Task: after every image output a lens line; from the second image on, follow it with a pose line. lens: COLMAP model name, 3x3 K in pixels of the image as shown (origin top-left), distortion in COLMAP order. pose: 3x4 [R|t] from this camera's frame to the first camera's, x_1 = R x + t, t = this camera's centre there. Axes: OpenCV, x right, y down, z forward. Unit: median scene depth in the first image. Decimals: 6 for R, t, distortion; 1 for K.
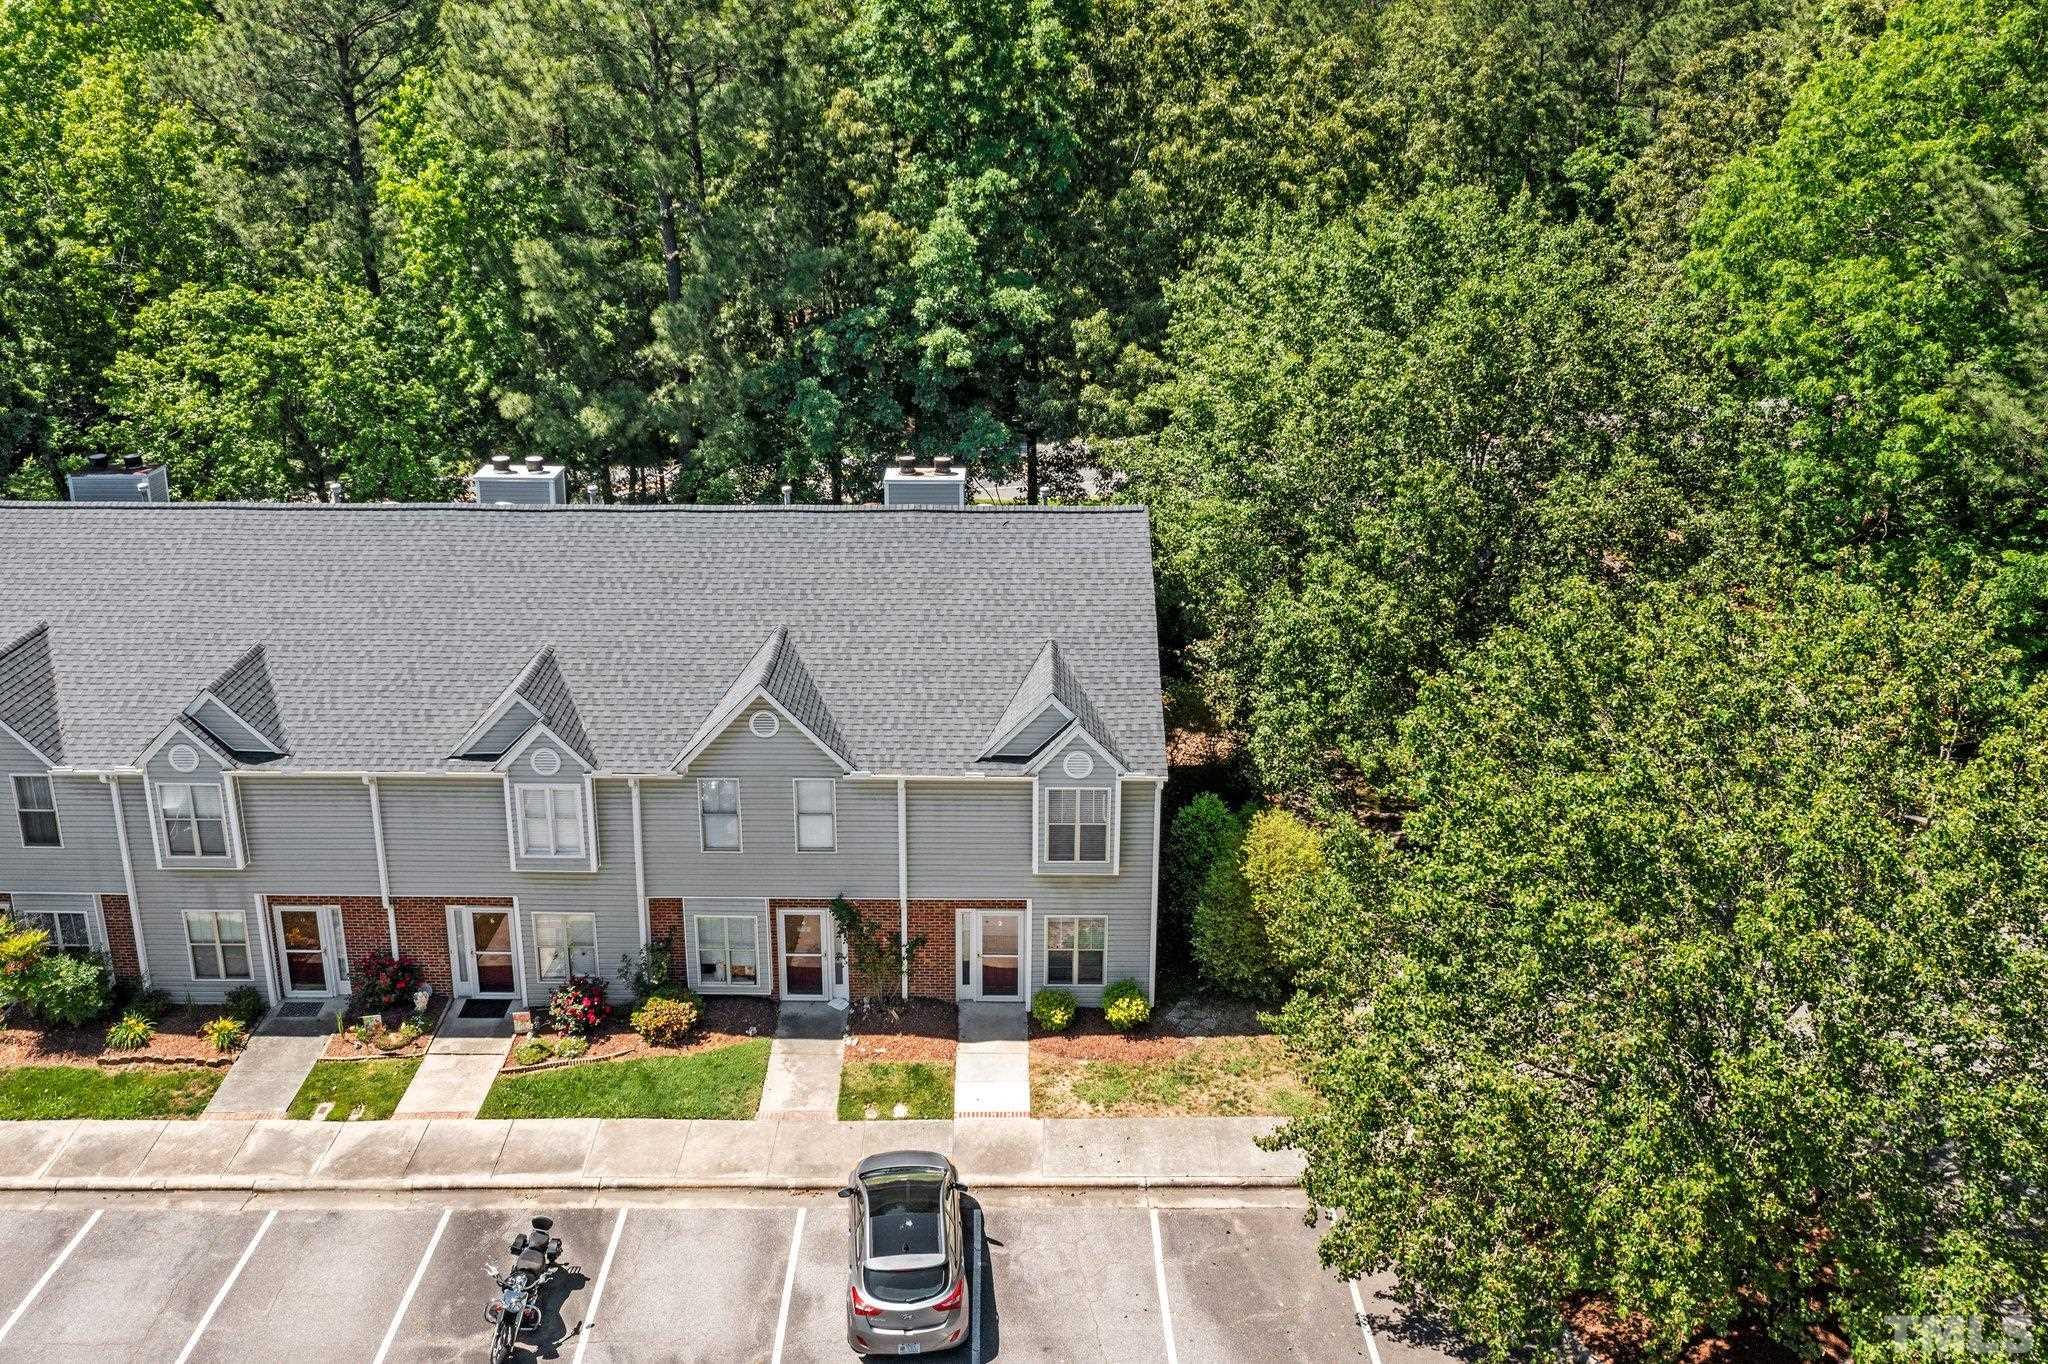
lens RADIAL K [[1640.7, 0, 1018.6], [0, 1640.7, 675.7], [0, 0, 1]] dist [-0.009202, 0.013839]
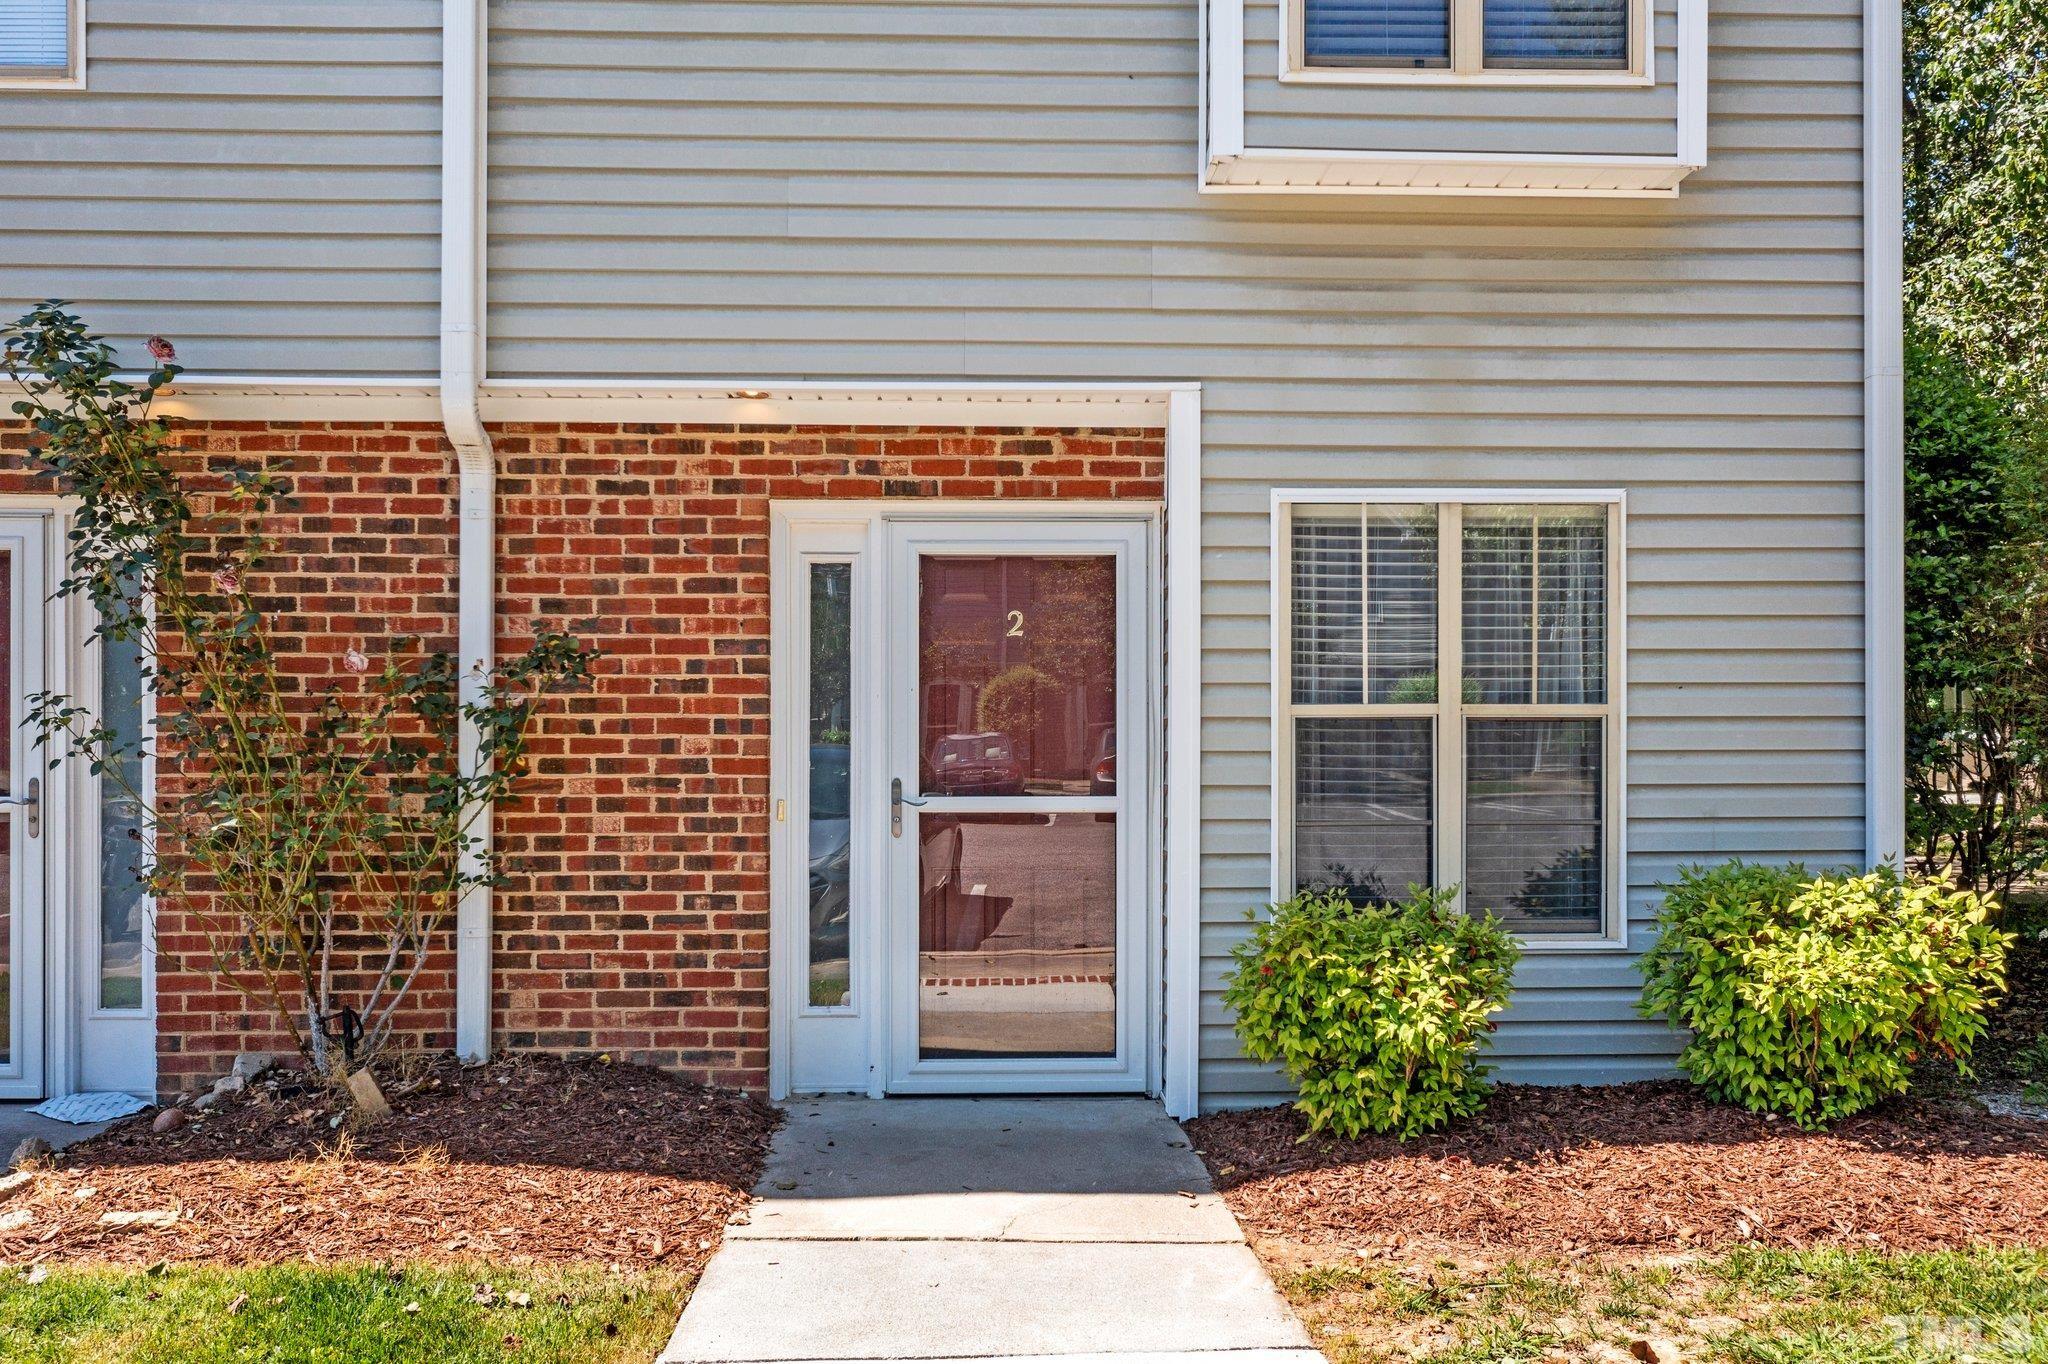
lens RADIAL K [[1640.7, 0, 1050.1], [0, 1640.7, 784.7], [0, 0, 1]] dist [-0.009202, 0.013839]
pose [[0.998575, -0.001279, 0.053347, -0.017167], [0.018402, 0.946642, -0.321760, 0.231837], [-0.050089, 0.322283, 0.945317, 0.838010]]
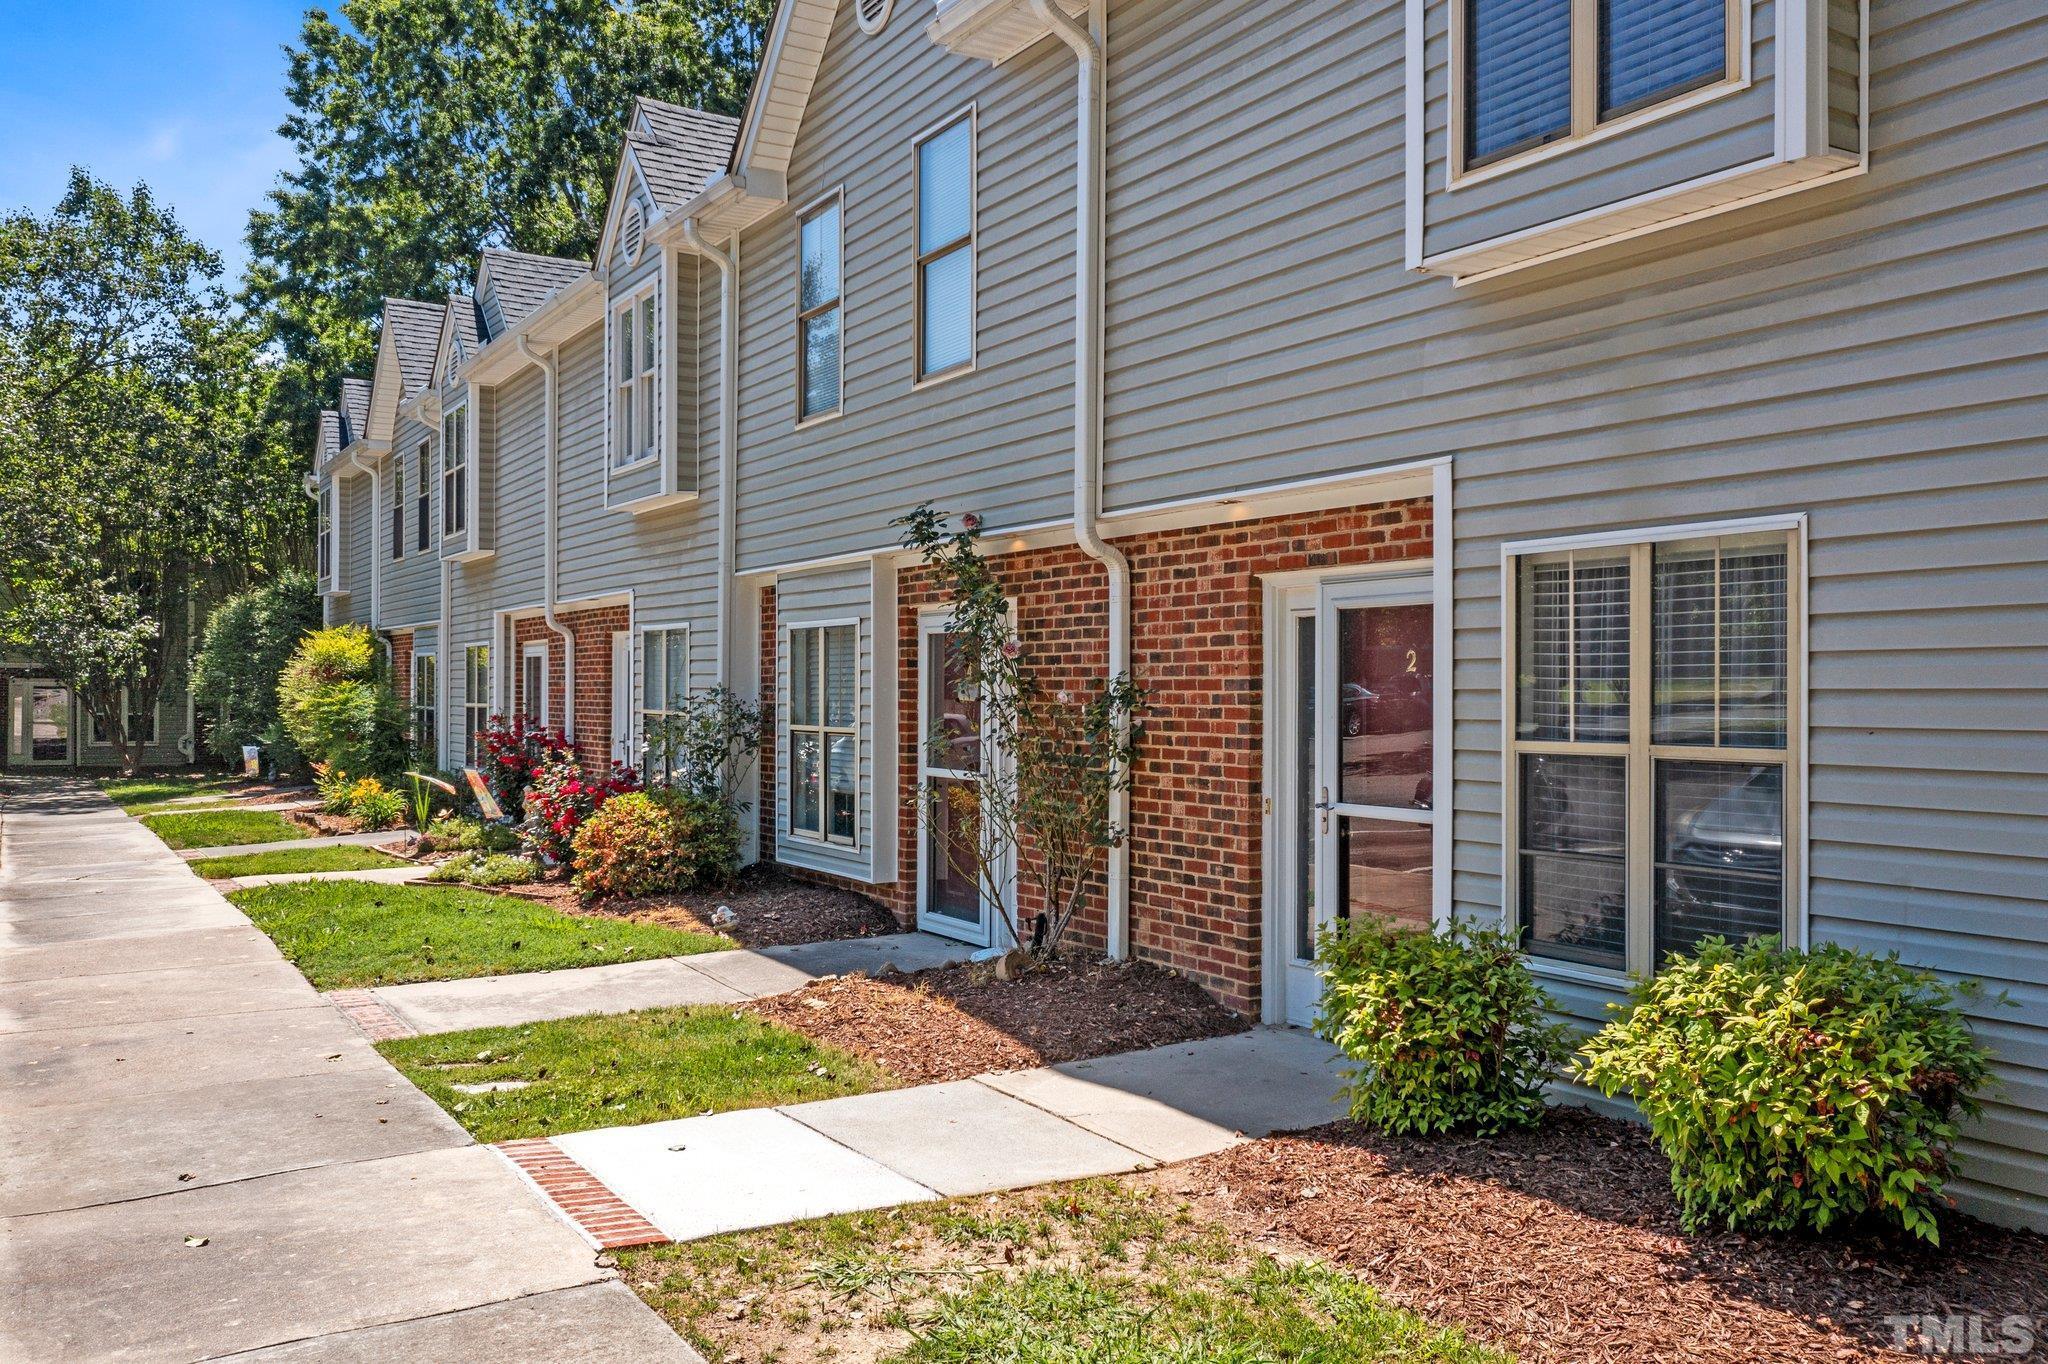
lens RADIAL K [[1640.7, 0, 1013.9], [0, 1640.7, 684.7], [0, 0, 1]] dist [-0.009202, 0.013839]
pose [[0.535606, -0.002618, -0.844464, 0.147680], [-0.273950, 0.945375, -0.176685, 0.211220], [0.798797, 0.325974, 0.505632, 0.854779]]
